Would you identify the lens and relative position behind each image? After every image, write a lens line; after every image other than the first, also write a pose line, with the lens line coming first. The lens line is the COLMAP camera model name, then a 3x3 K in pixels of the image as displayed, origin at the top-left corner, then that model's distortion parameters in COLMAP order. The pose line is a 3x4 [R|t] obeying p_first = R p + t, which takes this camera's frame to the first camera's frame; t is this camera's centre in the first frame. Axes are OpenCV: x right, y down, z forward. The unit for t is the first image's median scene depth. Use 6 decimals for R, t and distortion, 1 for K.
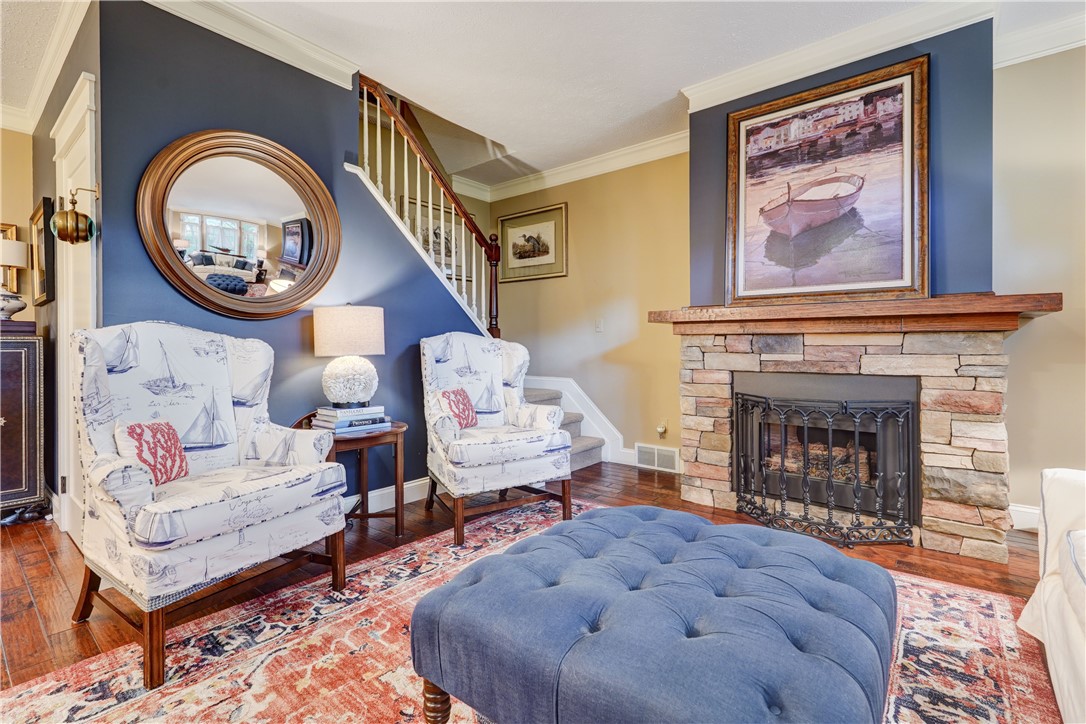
lens RADIAL K [[496.0, 0, 563.9], [0, 496.0, 345.4], [0, 0, 1]] dist [-0.003479, 0.001657]
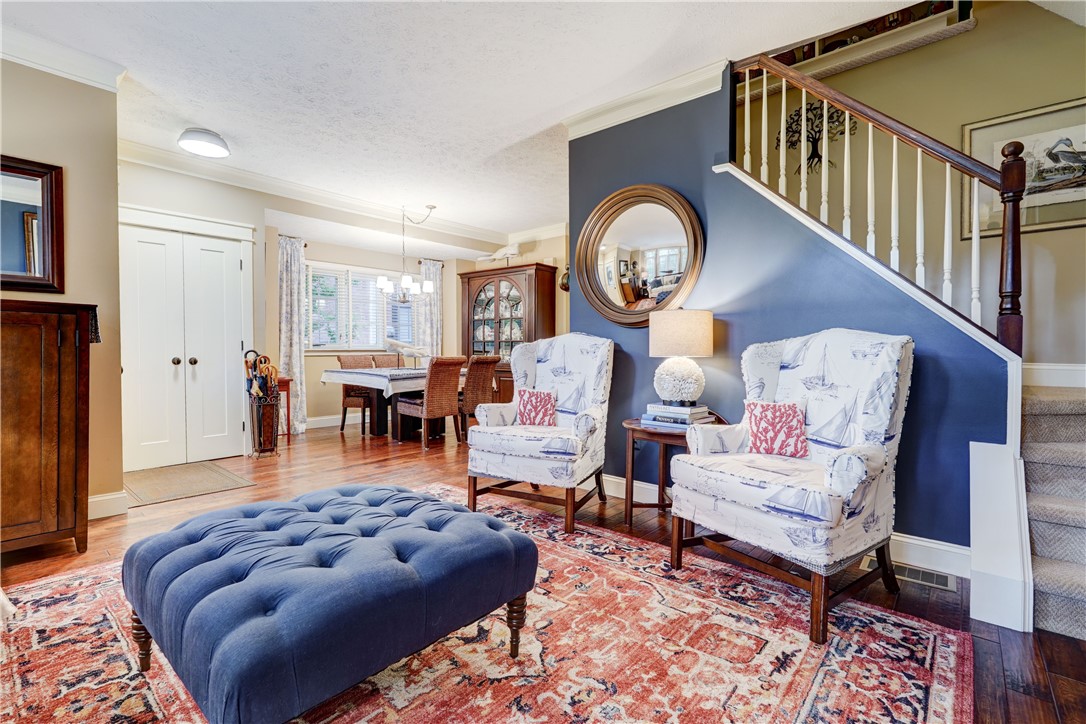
lens RADIAL K [[496.0, 0, 493.4], [0, 496.0, 355.7], [0, 0, 1]] dist [-0.003479, 0.001657]
pose [[-0.091442, 0.017486, -0.995657, 0.724835], [0.001588, 0.999847, 0.017414, -0.001372], [0.995809, 0.000012, -0.091456, 0.768206]]
